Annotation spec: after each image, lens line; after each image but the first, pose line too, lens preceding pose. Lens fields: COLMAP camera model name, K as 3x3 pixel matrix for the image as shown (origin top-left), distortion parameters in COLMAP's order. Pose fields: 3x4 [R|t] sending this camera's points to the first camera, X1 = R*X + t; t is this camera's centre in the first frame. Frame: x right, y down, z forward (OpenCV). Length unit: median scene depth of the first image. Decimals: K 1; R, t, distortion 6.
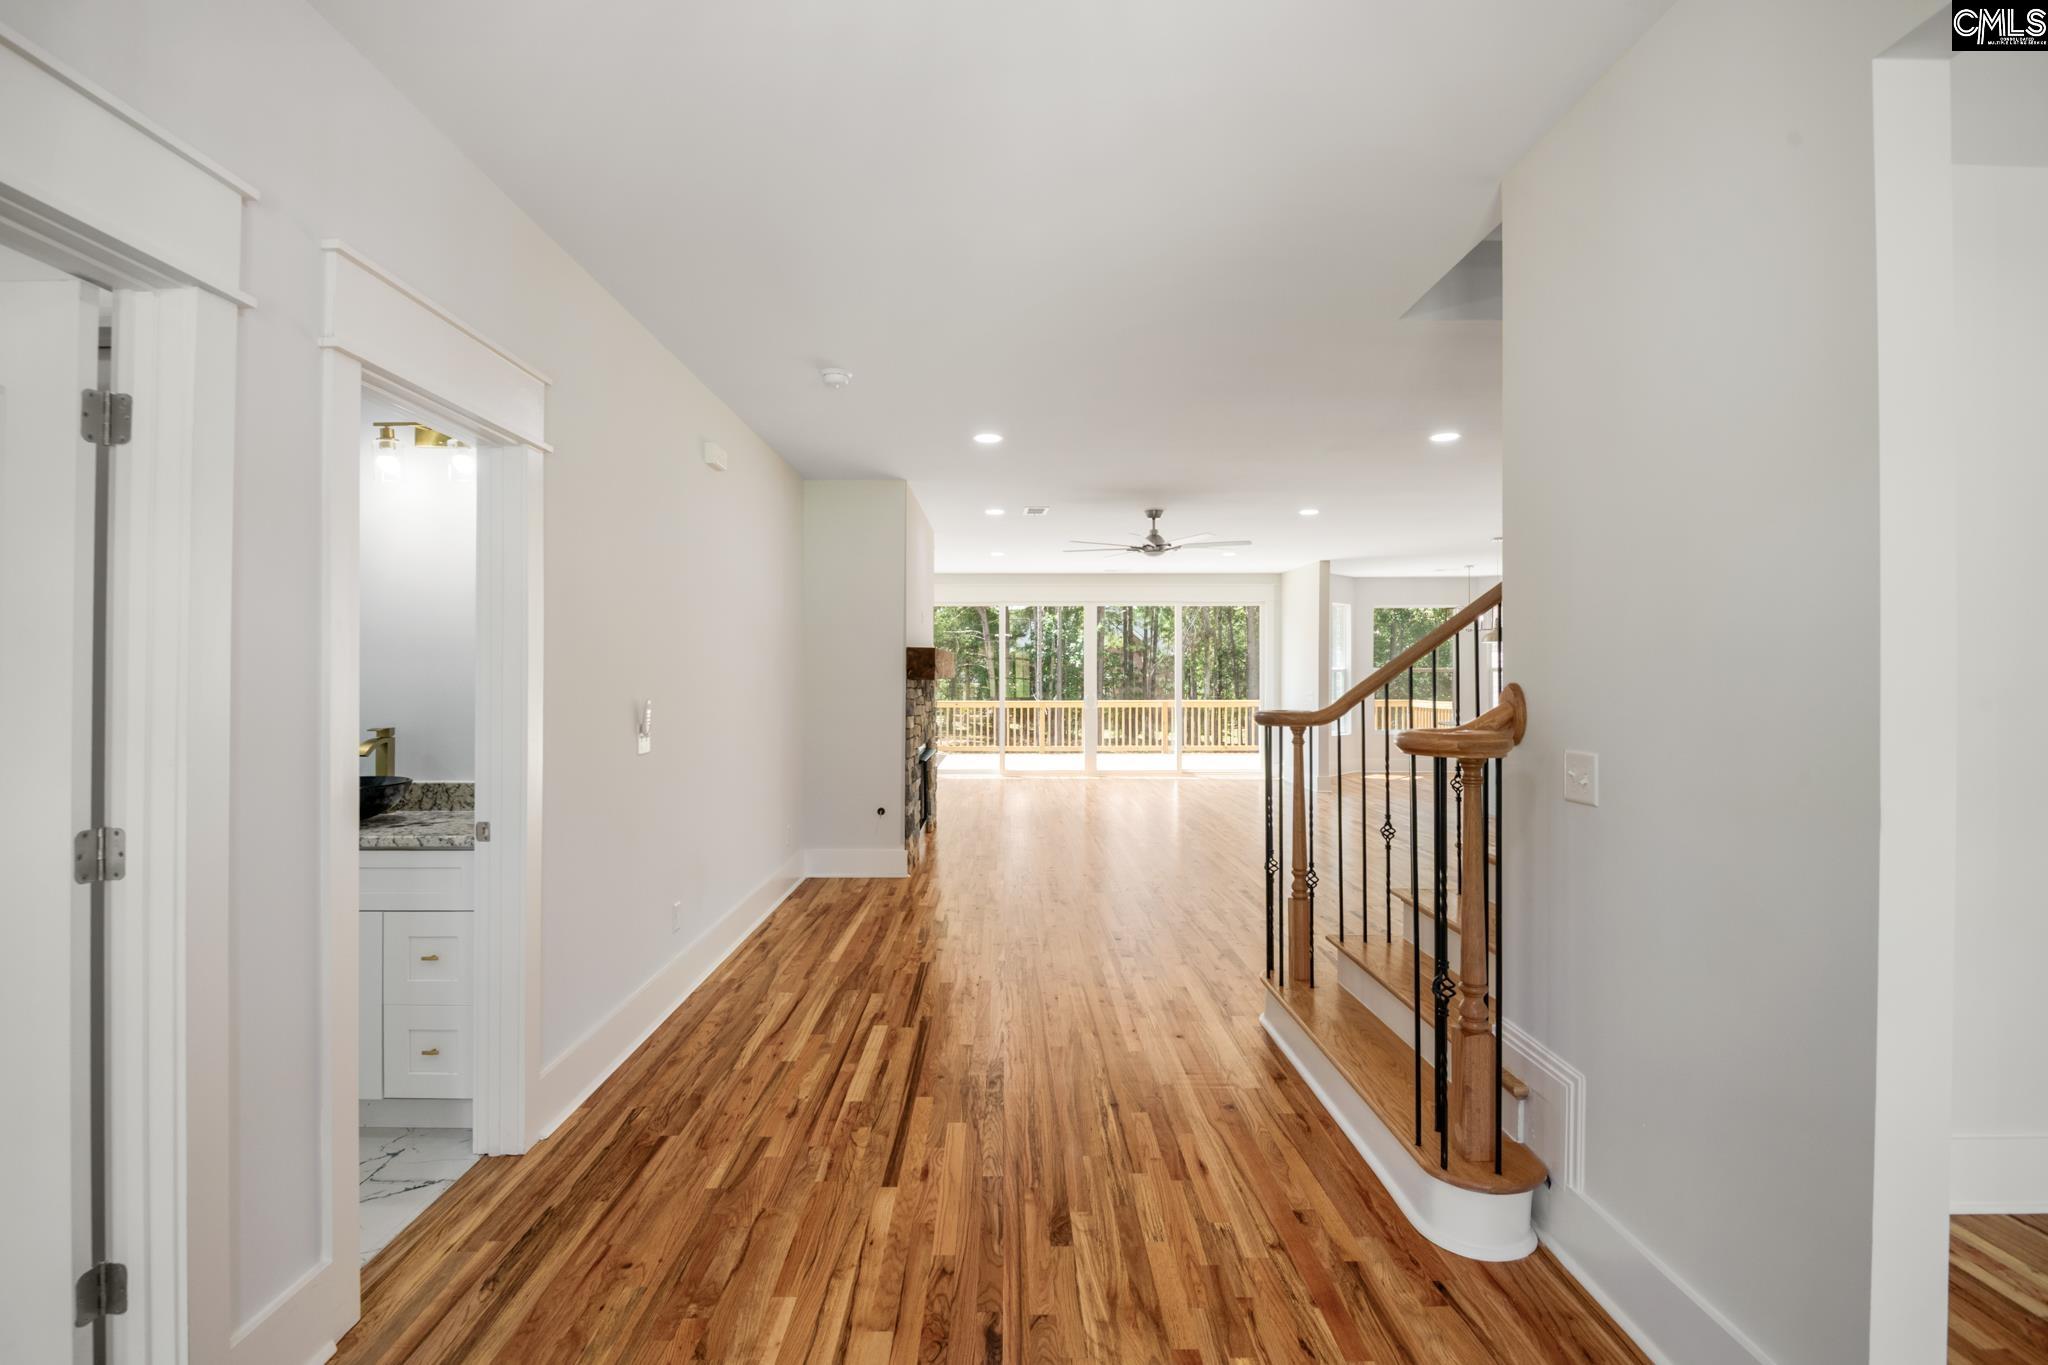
lens RADIAL K [[953.2, 0, 1019.5], [0, 953.2, 672.9], [0, 0, 1]] dist [-0.003705, -0.000234]
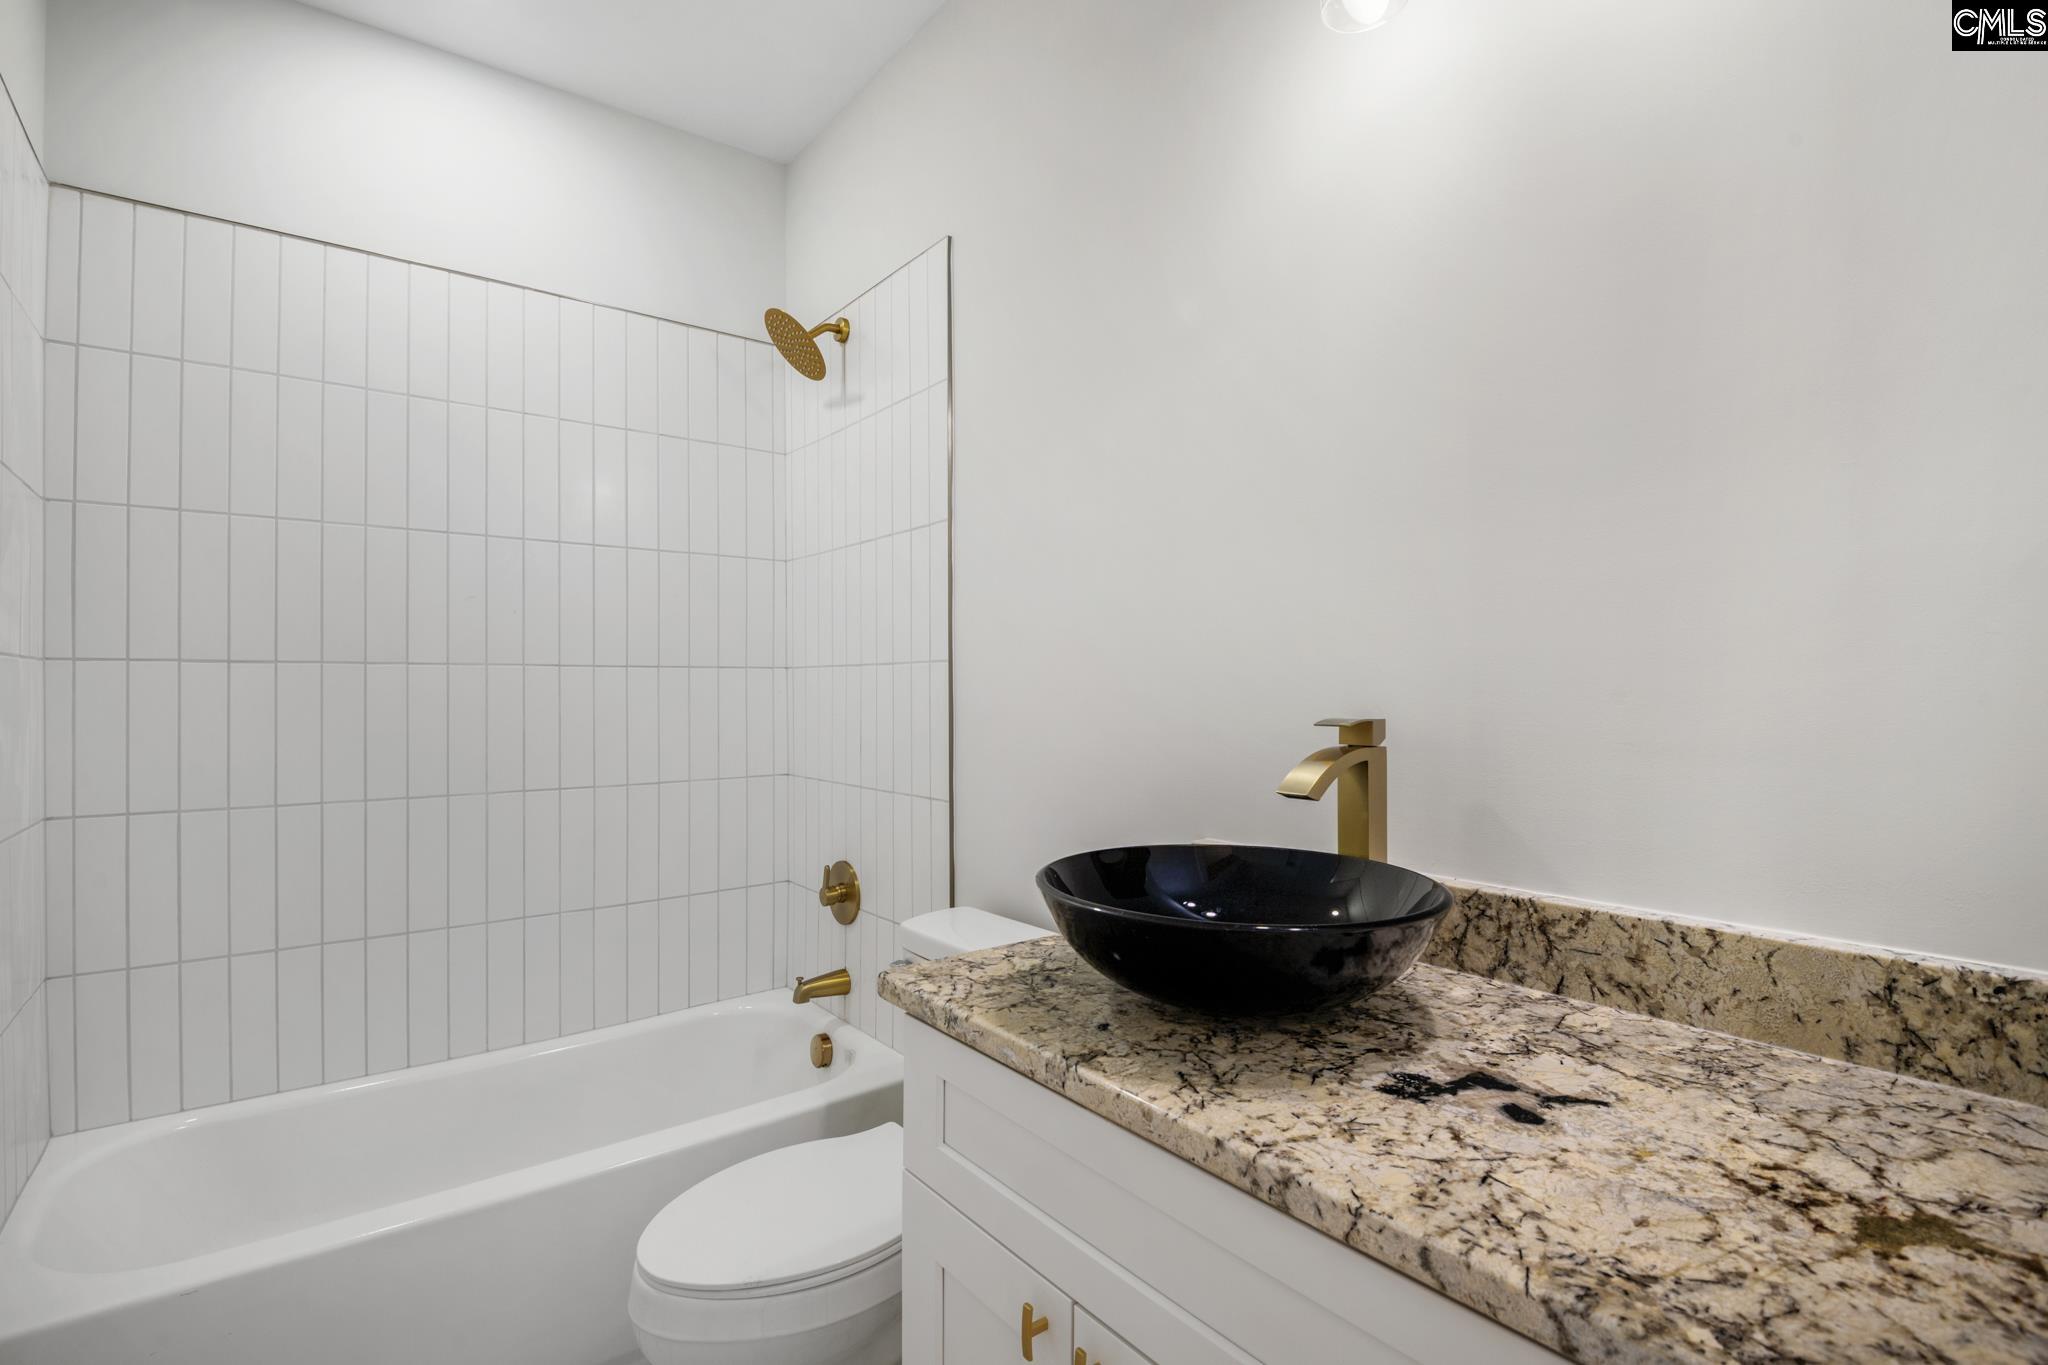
lens RADIAL K [[953.2, 0, 1017.9], [0, 953.2, 681.8], [0, 0, 1]] dist [-0.003705, -0.000234]
pose [[0.604306, -0.014434, -0.796622, -0.458787], [0.013103, 0.999881, -0.008177, 0.045205], [0.796645, -0.005497, 0.604423, 0.680734]]
